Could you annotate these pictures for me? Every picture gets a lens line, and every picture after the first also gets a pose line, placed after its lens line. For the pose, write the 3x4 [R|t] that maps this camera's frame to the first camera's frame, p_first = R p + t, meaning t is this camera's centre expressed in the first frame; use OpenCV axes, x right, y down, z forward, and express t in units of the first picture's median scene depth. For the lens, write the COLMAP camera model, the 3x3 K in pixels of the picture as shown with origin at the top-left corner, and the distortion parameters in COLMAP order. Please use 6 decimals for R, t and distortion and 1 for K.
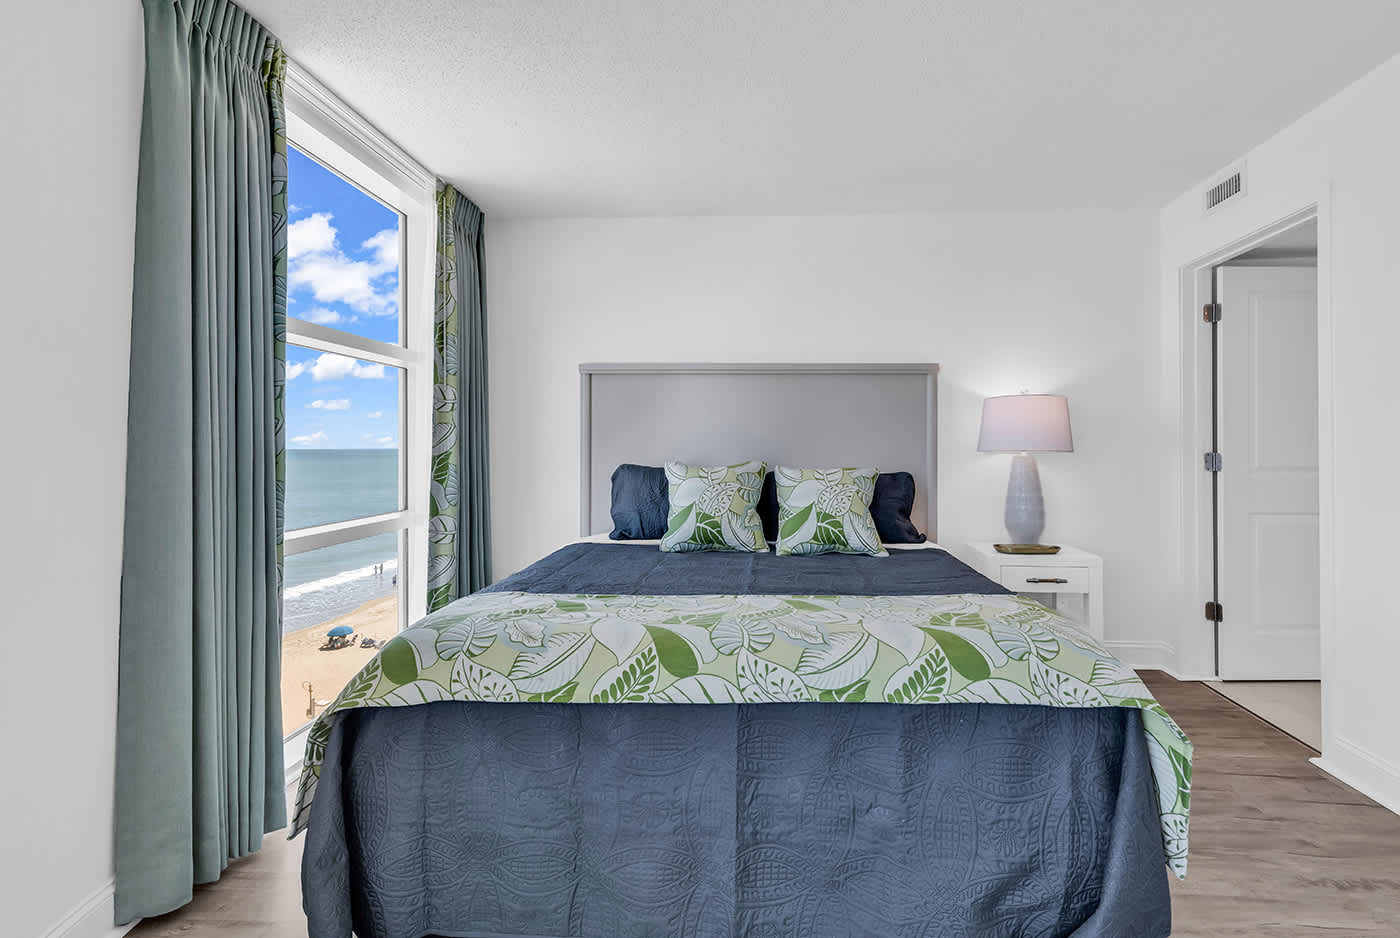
lens RADIAL K [[645.8, 0, 735.0], [0, 645.8, 444.7], [0, 0, 1]] dist [0.004010, -0.001003]
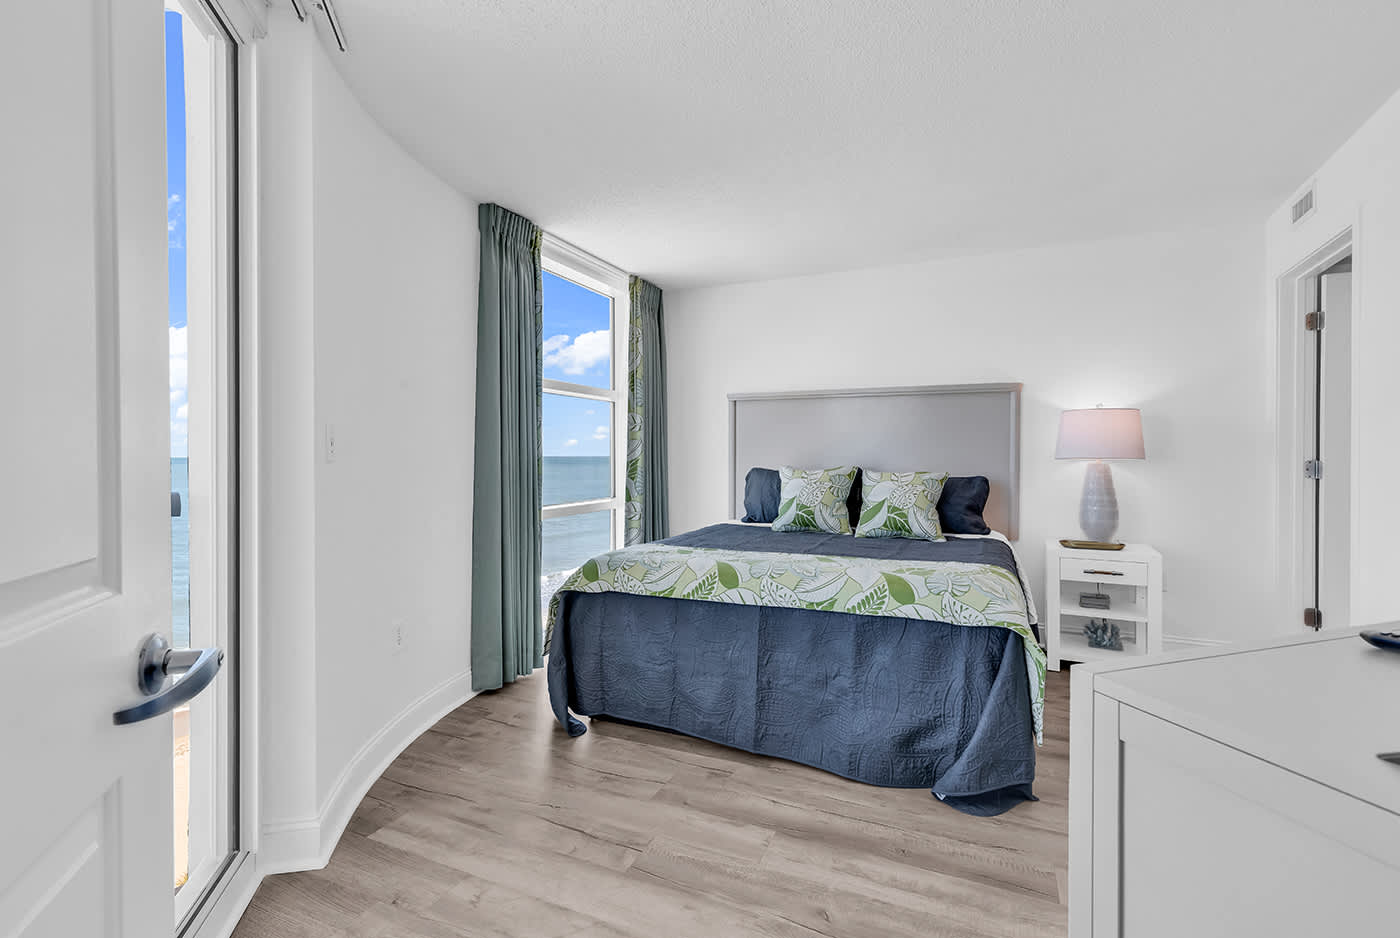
lens RADIAL K [[645.8, 0, 696.2], [0, 645.8, 457.9], [0, 0, 1]] dist [0.004010, -0.001003]
pose [[0.923443, 0.001163, -0.383733, 0.374971], [0.002353, 0.999959, 0.008693, -0.004511], [0.383727, -0.008930, 0.923403, -0.473946]]
